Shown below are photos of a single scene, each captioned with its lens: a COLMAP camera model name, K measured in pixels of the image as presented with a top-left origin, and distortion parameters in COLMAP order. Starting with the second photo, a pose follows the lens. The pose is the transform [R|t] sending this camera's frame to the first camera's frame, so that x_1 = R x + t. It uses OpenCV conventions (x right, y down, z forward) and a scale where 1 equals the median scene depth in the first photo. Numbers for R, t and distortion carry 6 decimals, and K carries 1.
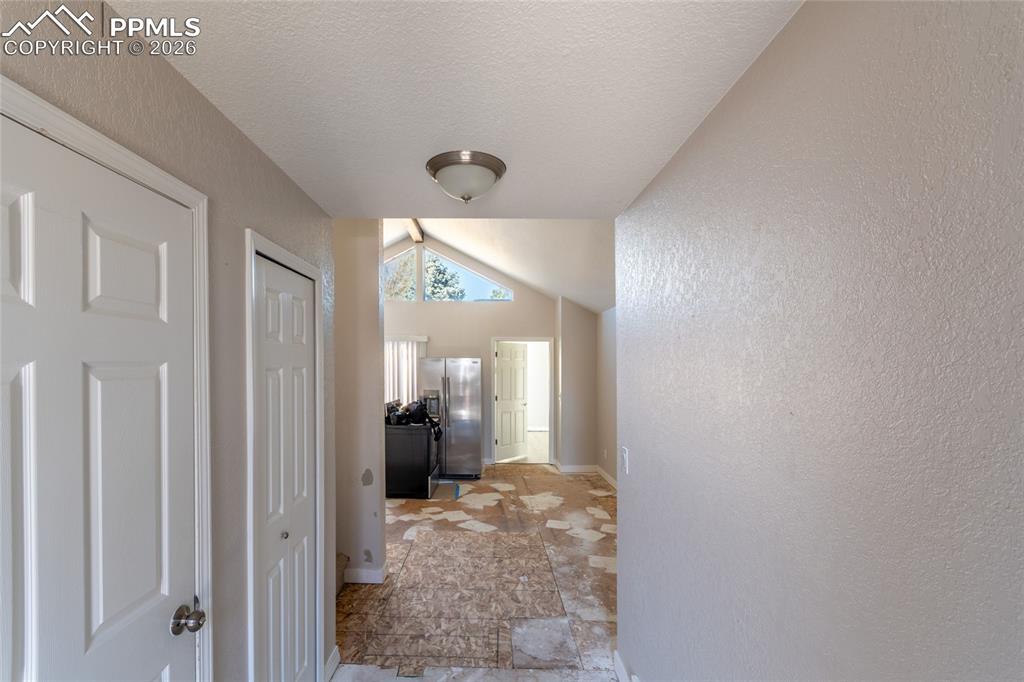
lens RADIAL K [[440.3, 0, 509.3], [0, 440.3, 367.1], [0, 0, 1]] dist [0.001337, -0.000052]
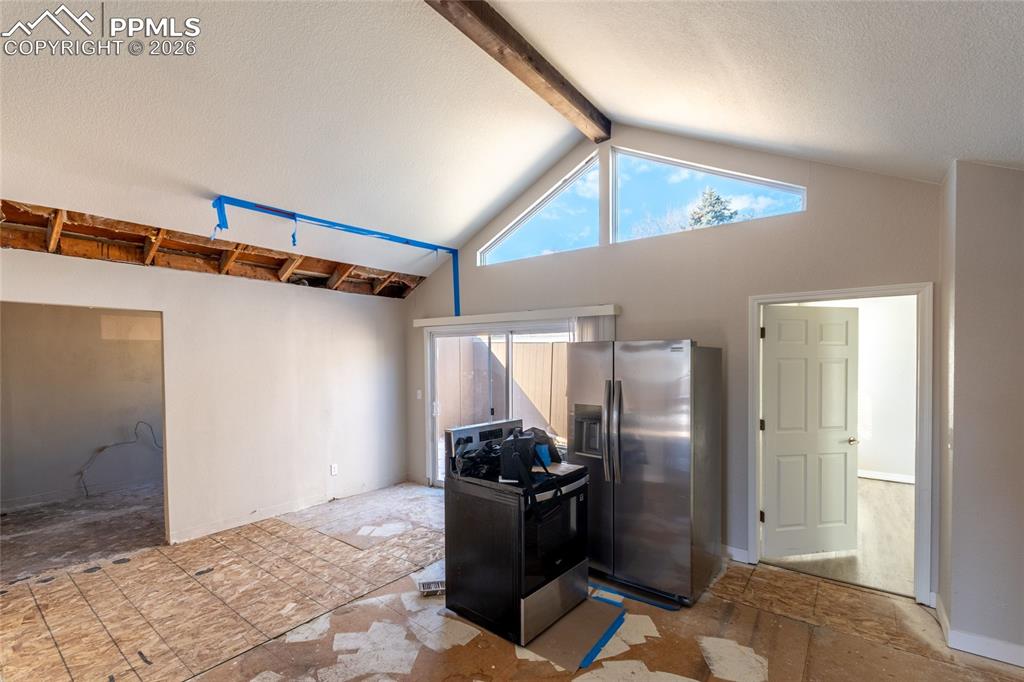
lens RADIAL K [[440.3, 0, 509.3], [0, 440.3, 367.1], [0, 0, 1]] dist [0.001337, -0.000052]
pose [[0.750324, 0.005911, -0.661044, 0.082958], [0.004144, 0.999898, 0.013644, 0.000386], [0.661057, -0.012977, 0.750223, 0.486795]]
